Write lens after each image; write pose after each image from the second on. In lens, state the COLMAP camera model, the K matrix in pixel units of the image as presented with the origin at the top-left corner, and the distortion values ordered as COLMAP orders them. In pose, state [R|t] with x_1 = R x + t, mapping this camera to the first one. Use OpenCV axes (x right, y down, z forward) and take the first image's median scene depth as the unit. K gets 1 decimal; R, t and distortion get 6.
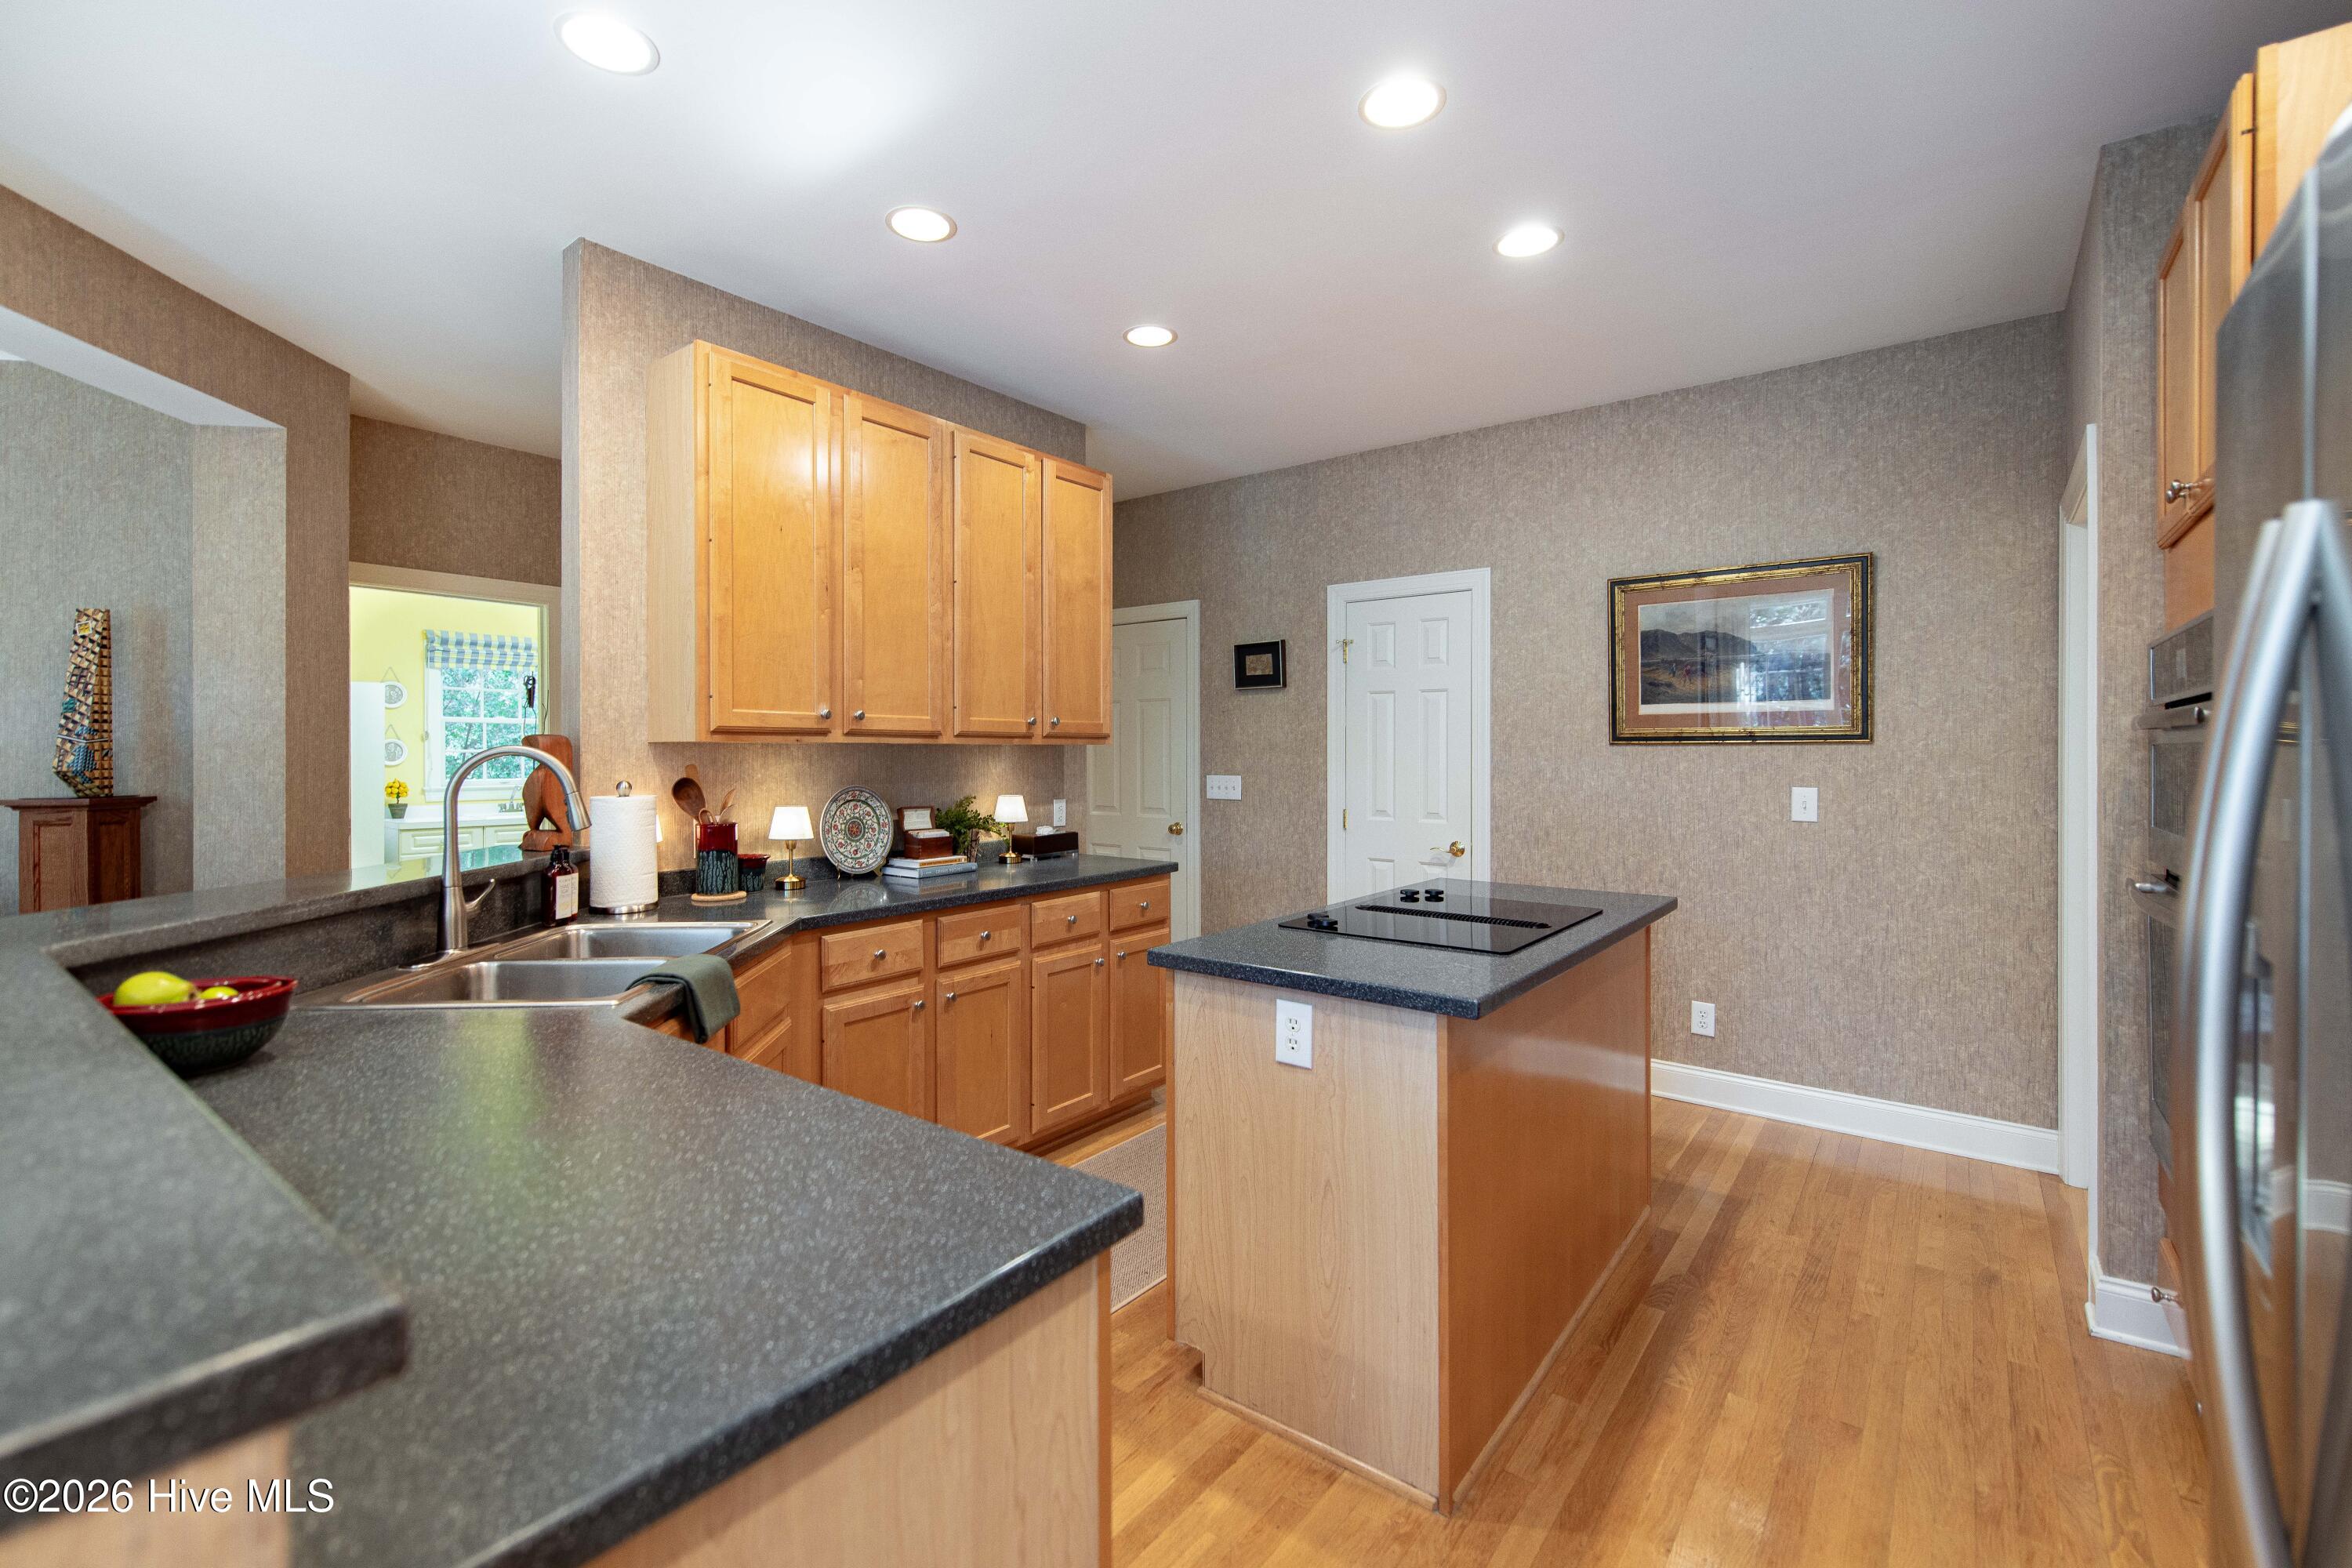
lens RADIAL K [[1032.0, 0, 1189.8], [0, 1032.0, 759.9], [0, 0, 1]] dist [0.003480, 0.000112]
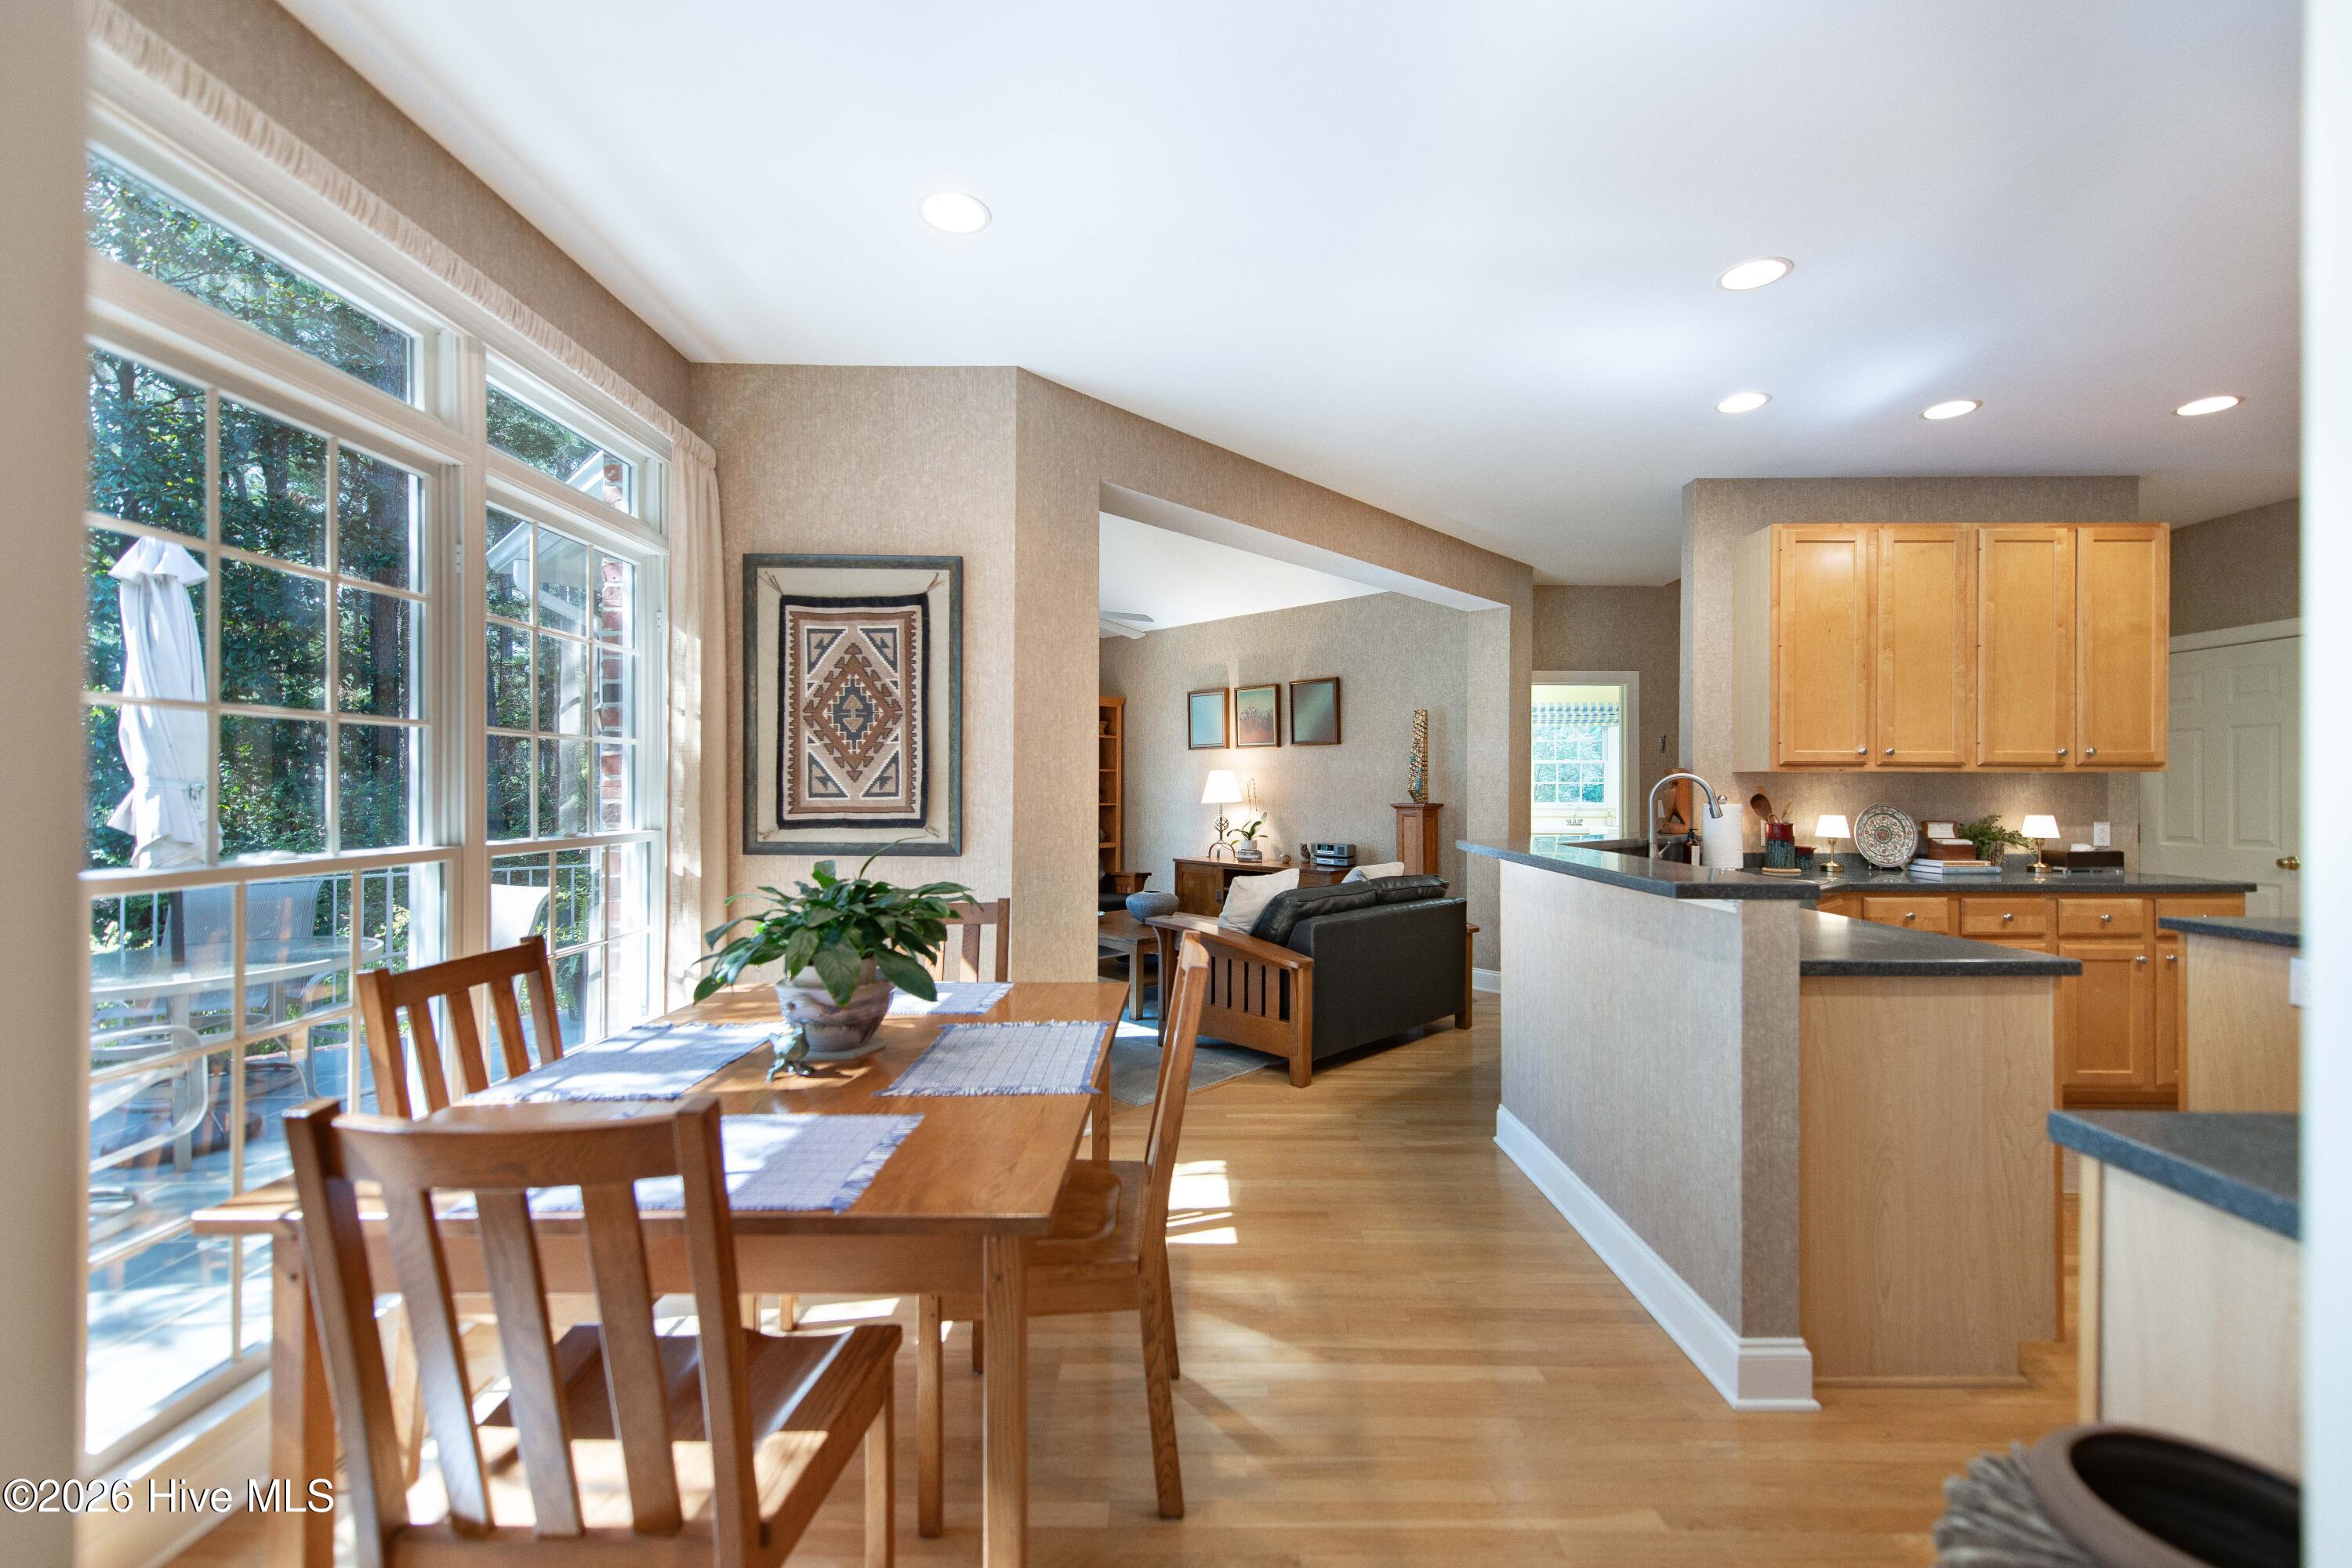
lens RADIAL K [[921.9, 0, 1178.7], [0, 921.9, 784.6], [0, 0, 1]] dist [0.016933, -0.004806]
pose [[0.593554, -0.000037, -0.804794, 0.111322], [-0.008467, 0.999944, -0.006291, 0.015755], [0.804750, 0.010548, 0.593521, -0.476115]]
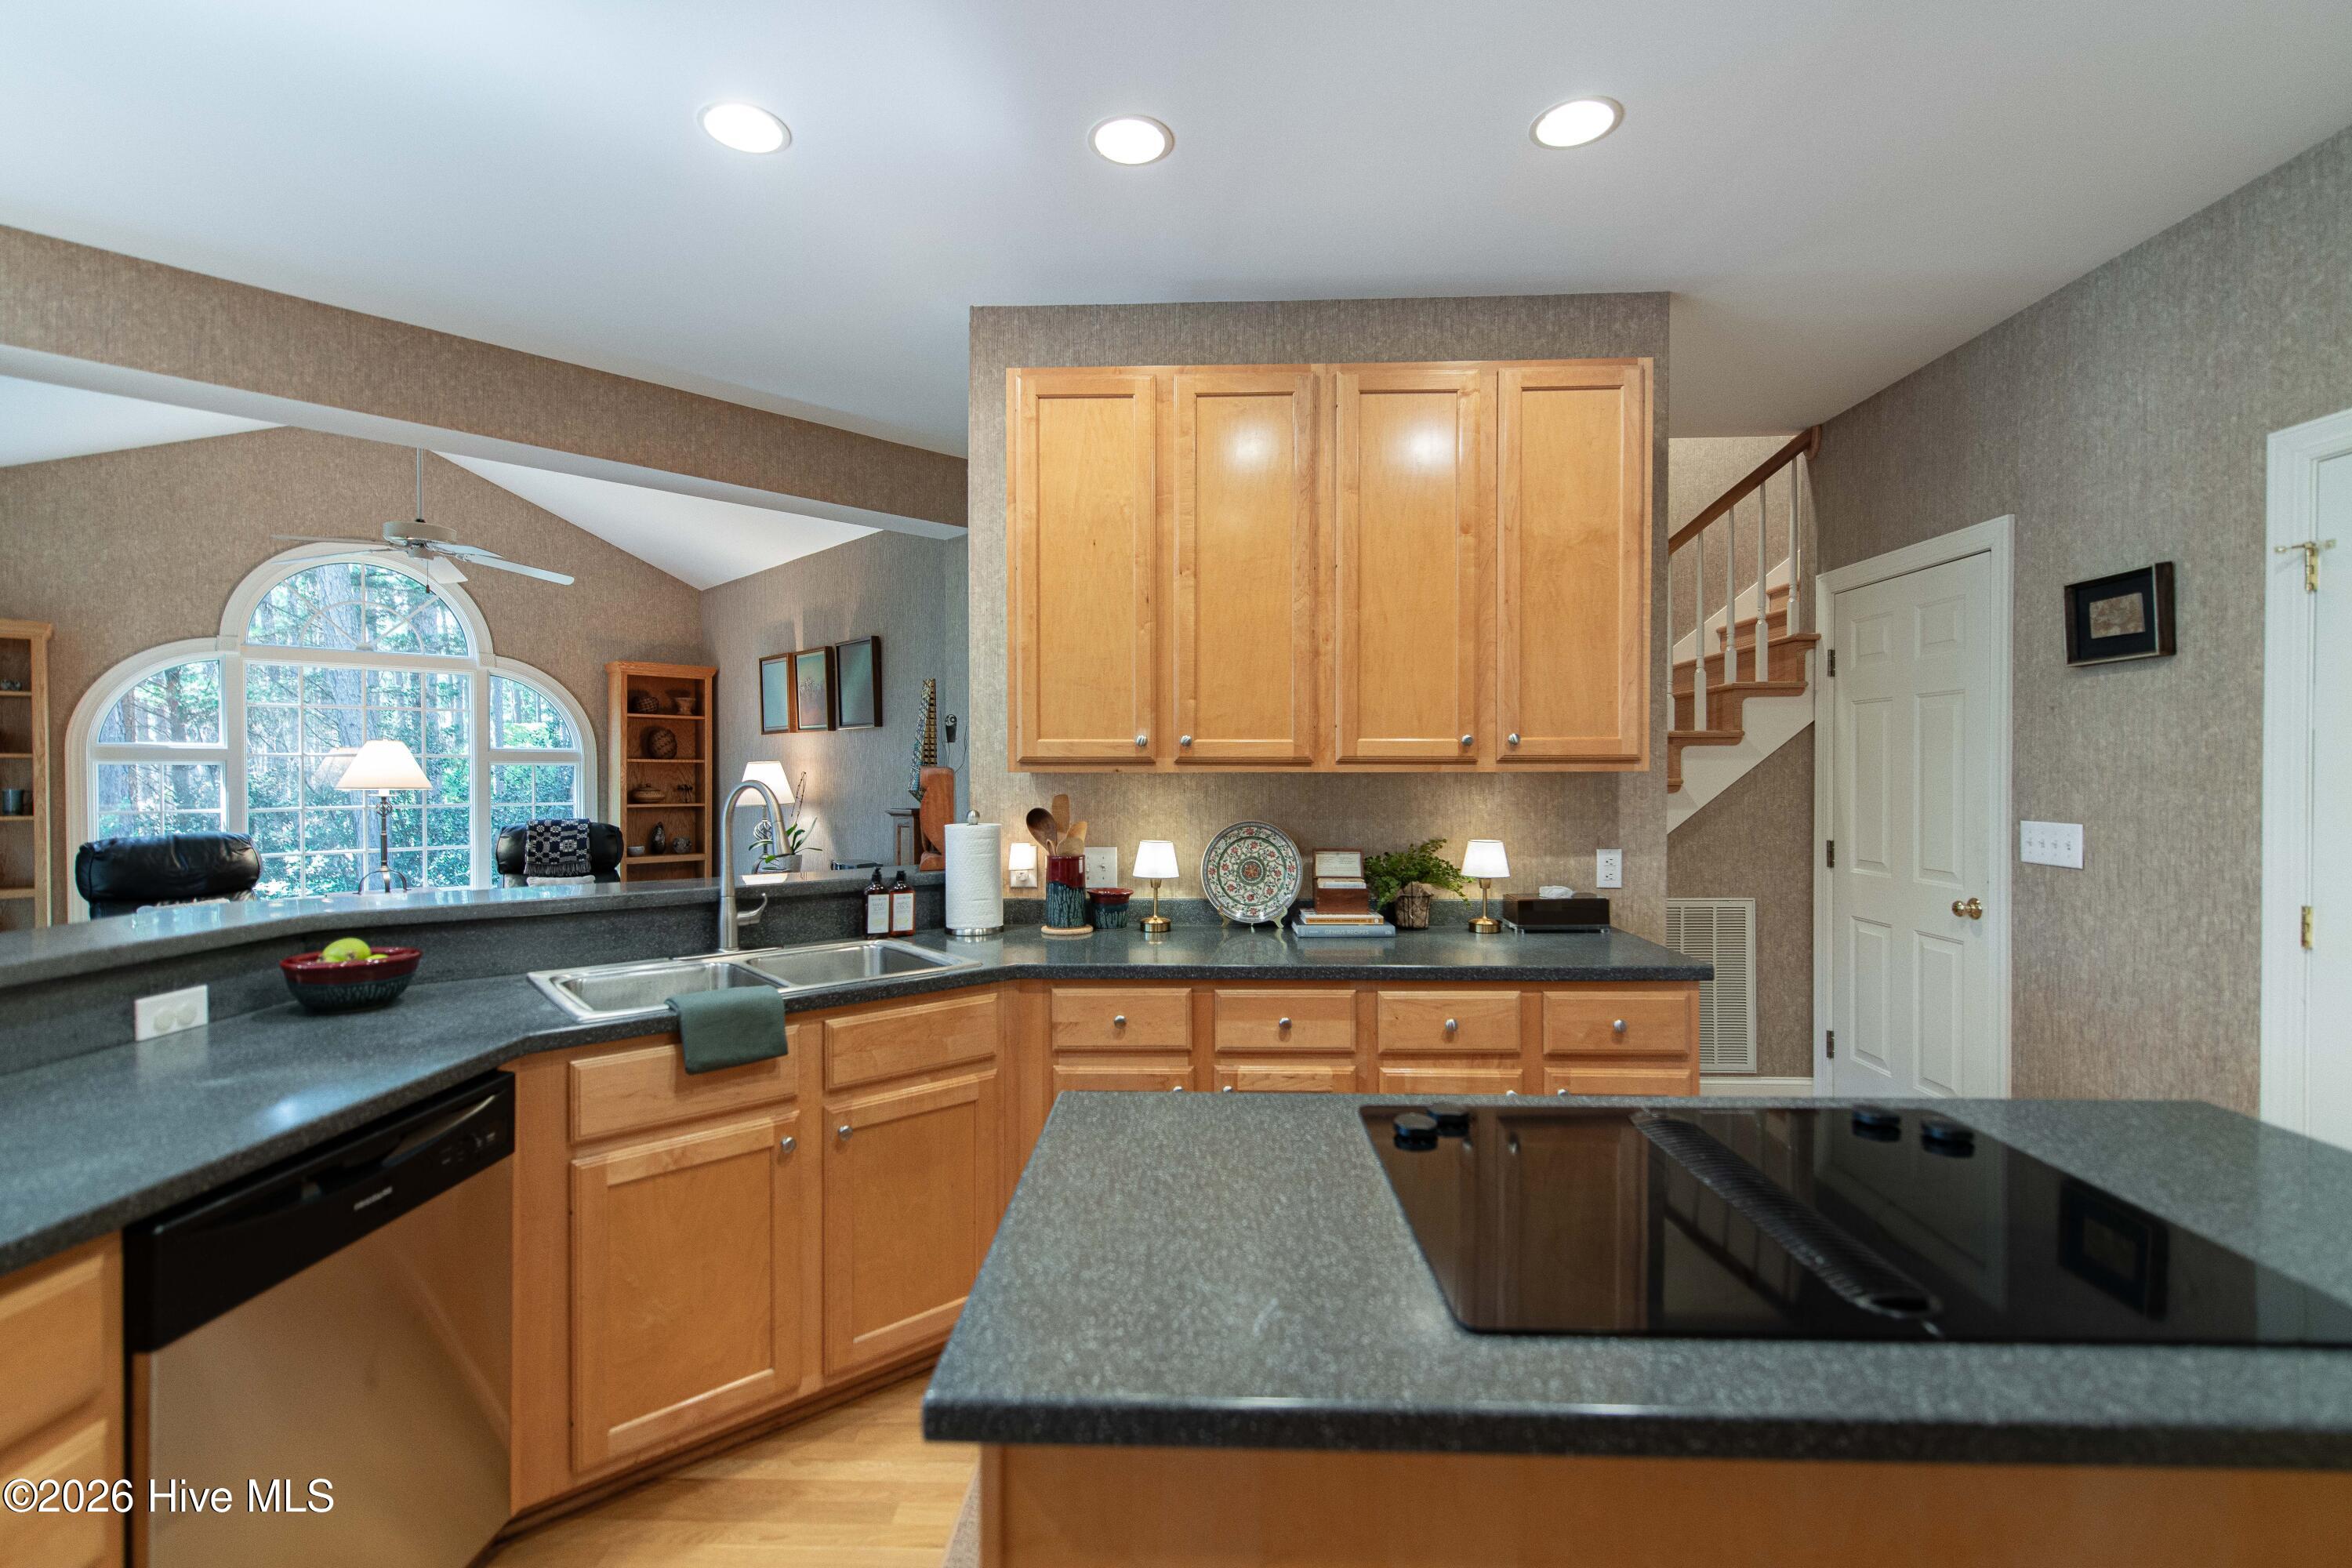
lens RADIAL K [[1053.1, 0, 1109.8], [0, 1053.1, 783.1], [0, 0, 1]] dist [0.029491, -0.012814]
pose [[0.575537, 0.007593, -0.817740, 0.321242], [-0.004211, 0.999971, 0.006321, -0.011379], [0.817765, -0.000195, 0.575553, 0.382566]]
